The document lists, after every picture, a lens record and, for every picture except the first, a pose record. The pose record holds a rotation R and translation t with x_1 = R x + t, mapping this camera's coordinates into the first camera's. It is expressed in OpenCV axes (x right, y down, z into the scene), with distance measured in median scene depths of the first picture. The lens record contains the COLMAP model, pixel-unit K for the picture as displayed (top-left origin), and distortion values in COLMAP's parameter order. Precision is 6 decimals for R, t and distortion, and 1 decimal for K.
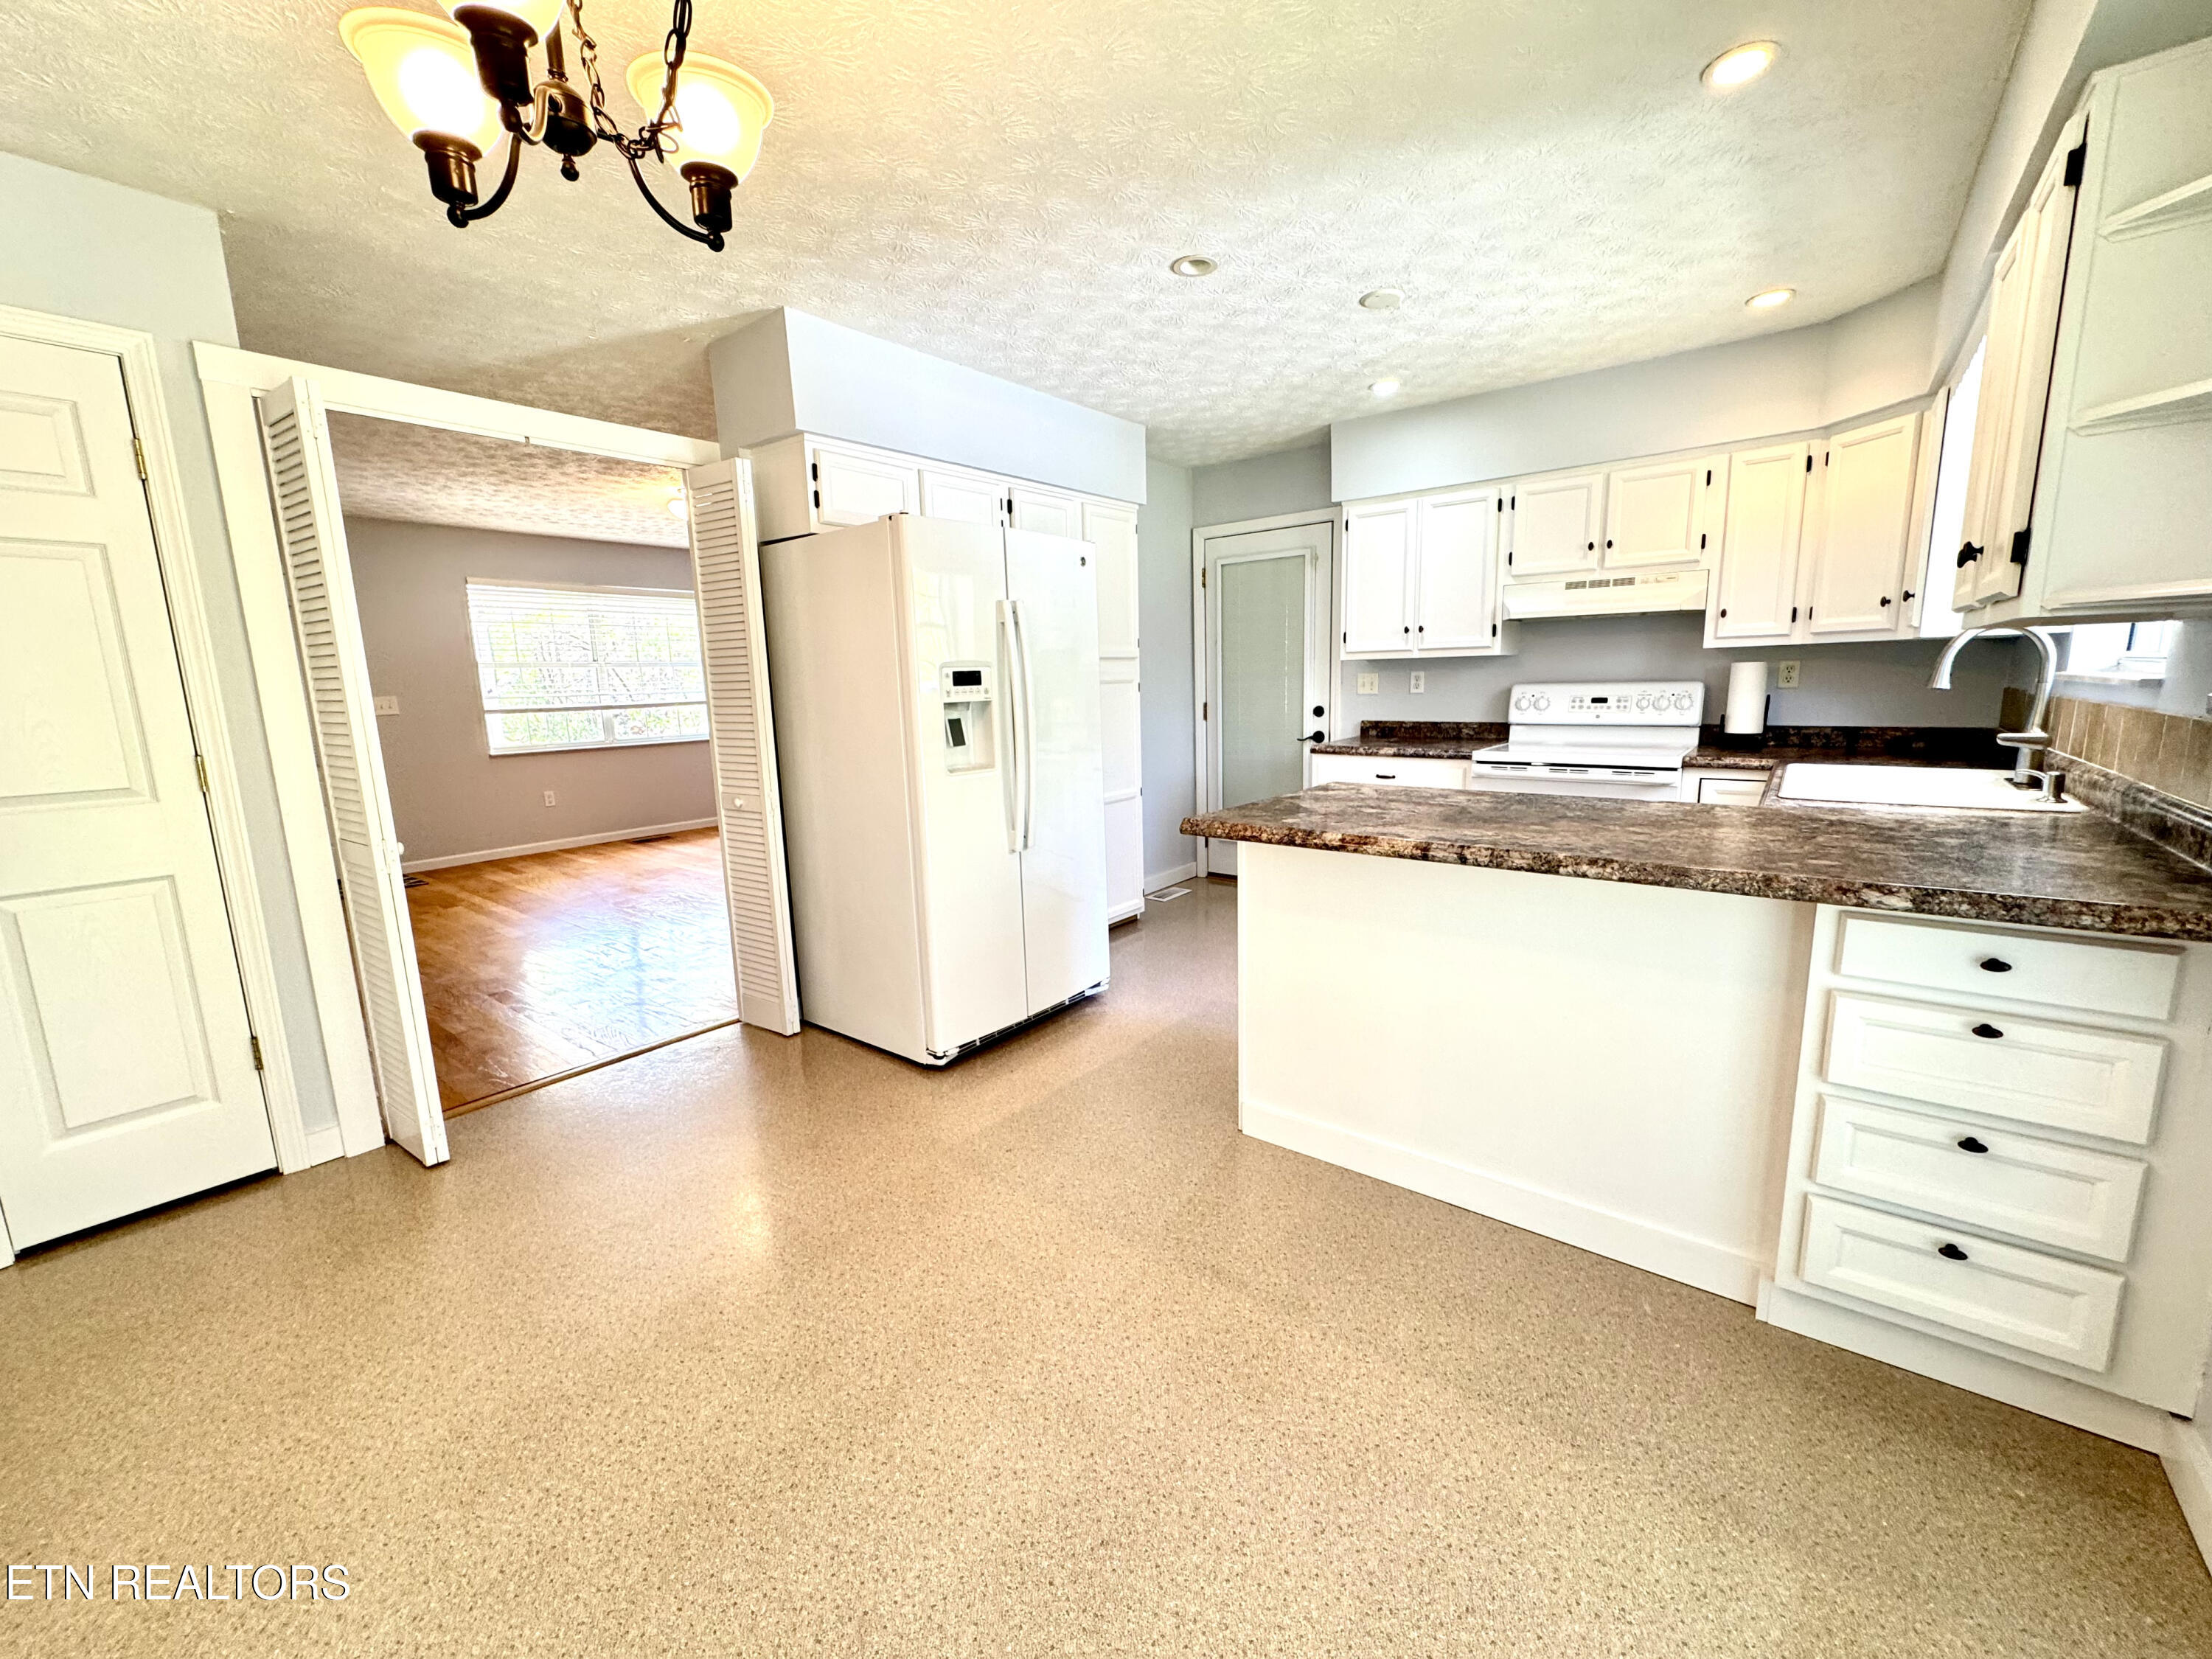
lens RADIAL K [[880.2, 0, 1111.8], [0, 880.2, 828.6], [0, 0, 1]] dist [0.001420, 0.000151]
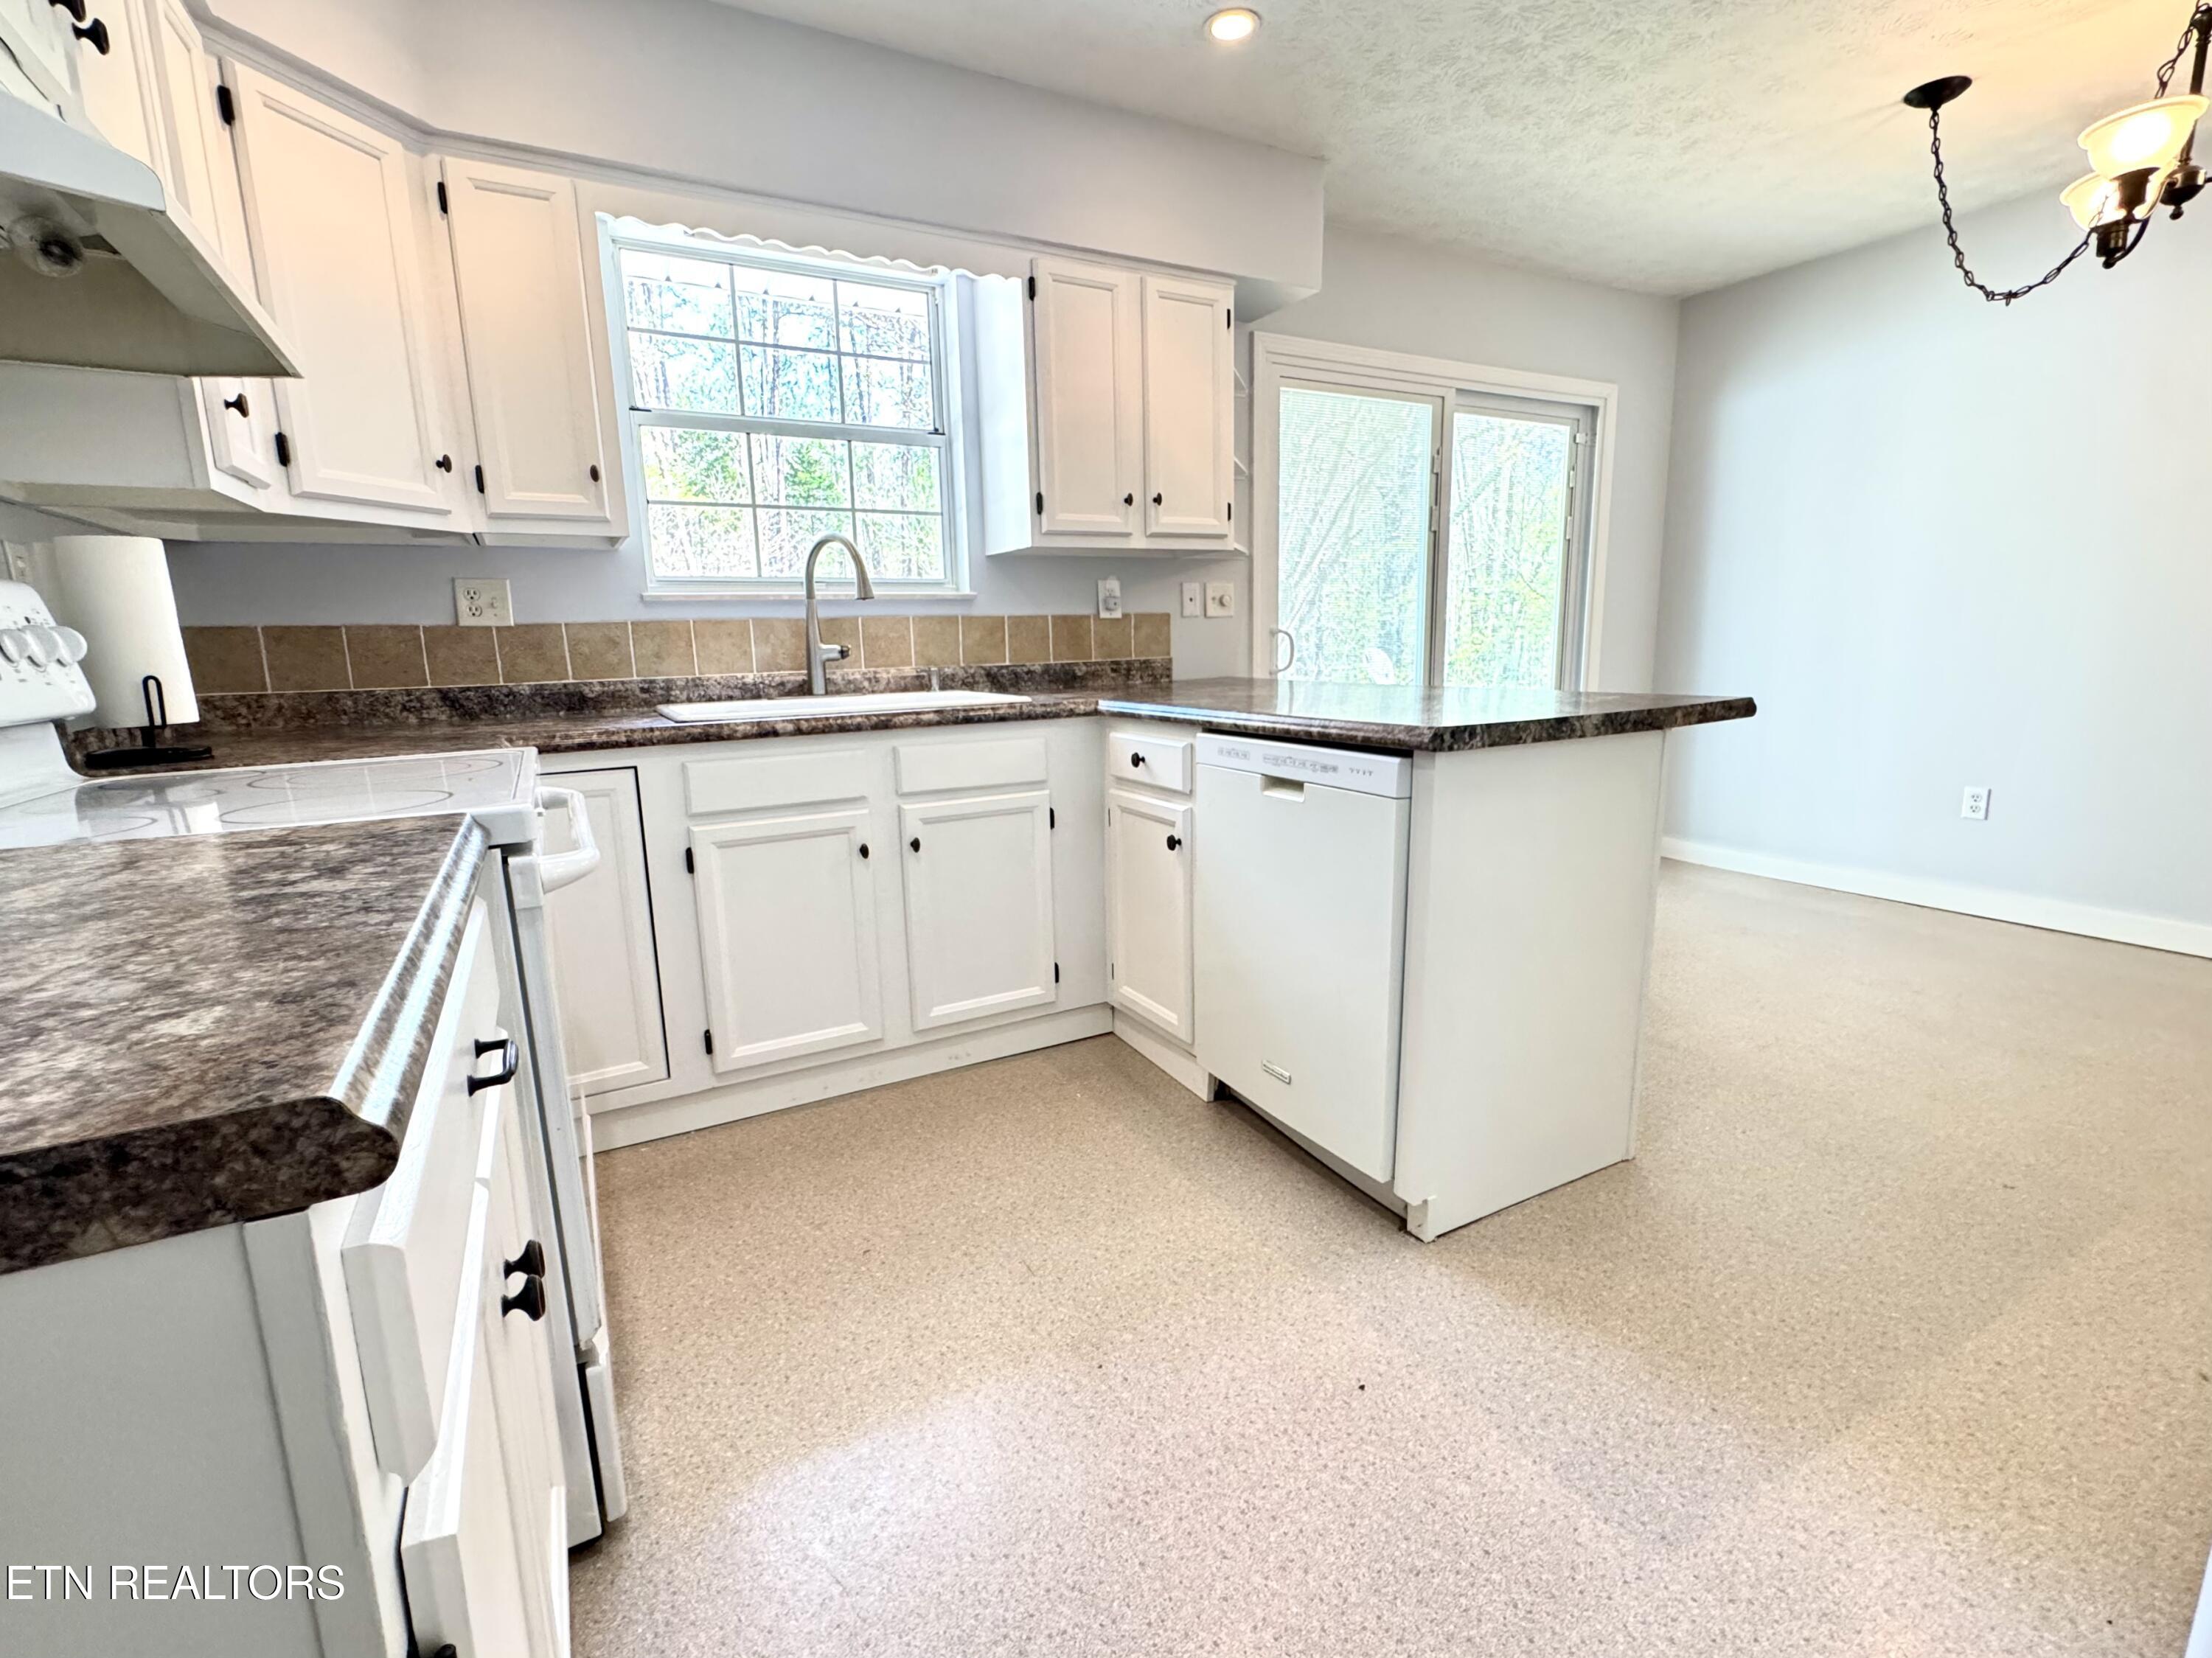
lens RADIAL K [[1003.4, 0, 1096.9], [0, 1003.4, 827.7], [0, 0, 1]] dist [0.002023, 0.000364]
pose [[-0.917380, -0.025328, 0.397205, 0.150733], [0.115938, 0.937689, 0.327563, -0.155419], [-0.380752, 0.346551, -0.857281, 1.181529]]
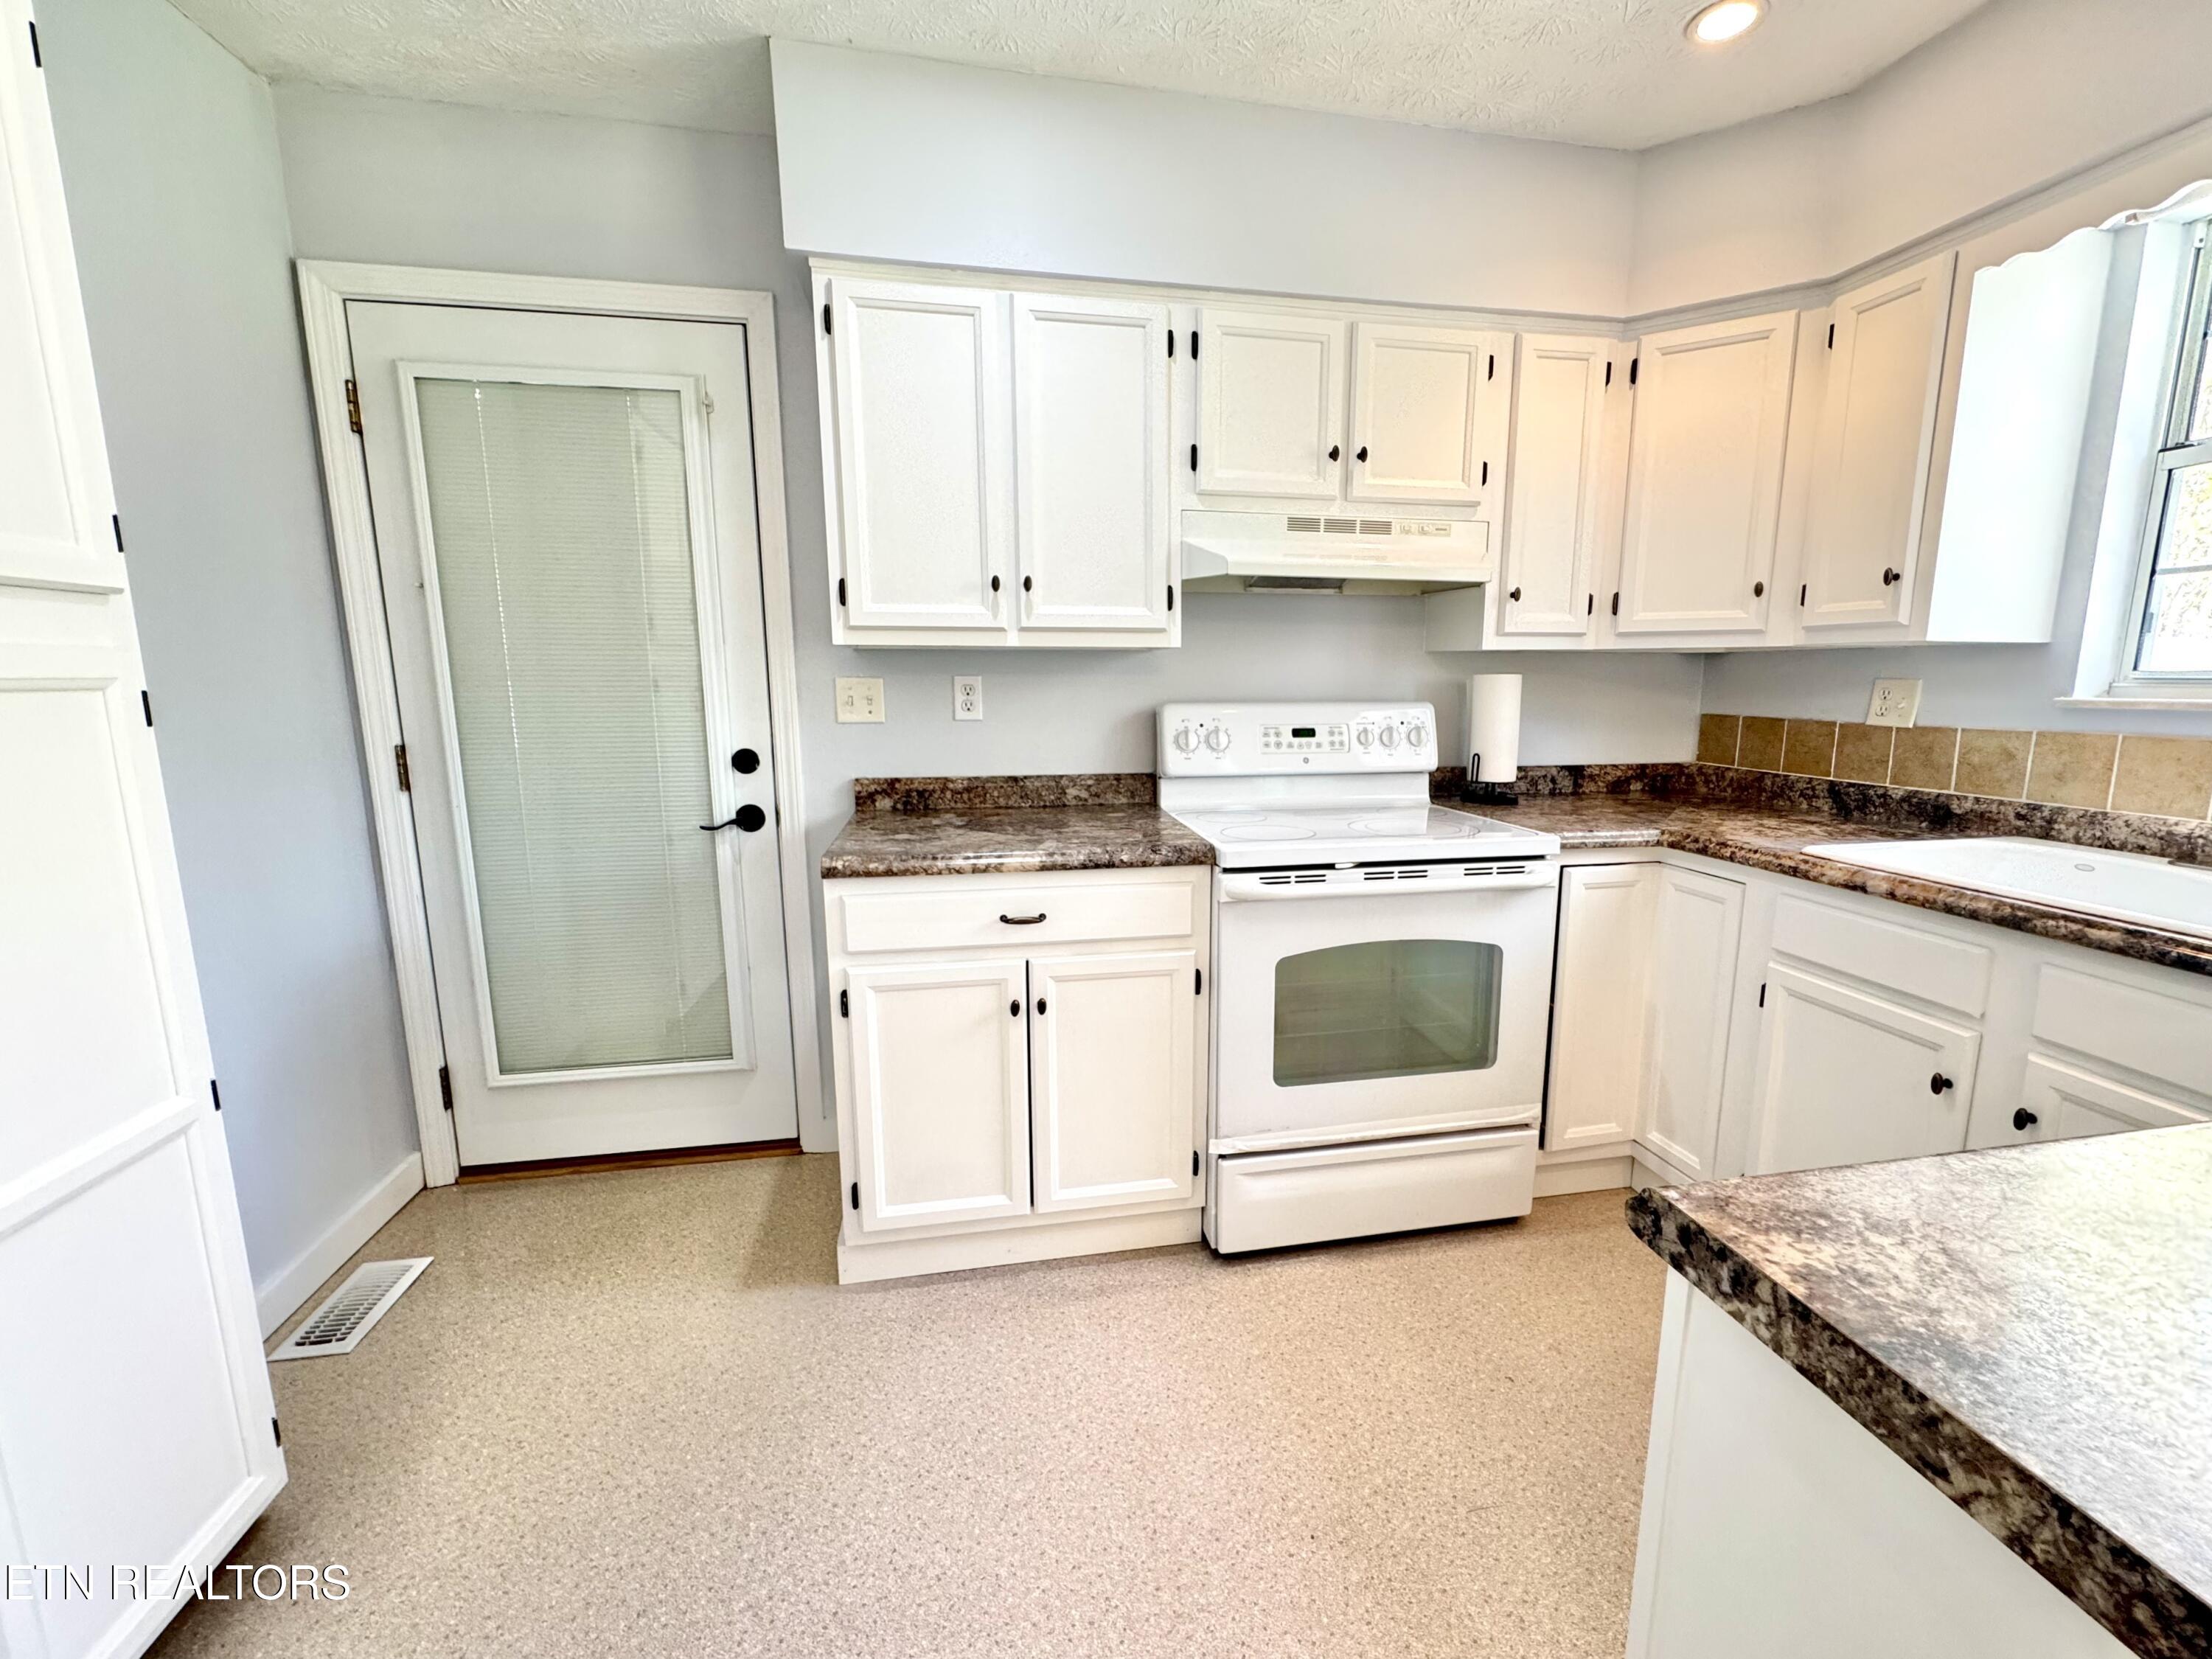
lens RADIAL K [[927.0, 0, 1151.1], [0, 927.0, 829.2], [0, 0, 1]] dist [-0.001426, 0.000155]
pose [[0.646944, -0.097877, 0.756230, 0.014745], [0.113326, 0.993056, 0.031579, -0.117764], [-0.754069, 0.065271, 0.653543, 0.706666]]
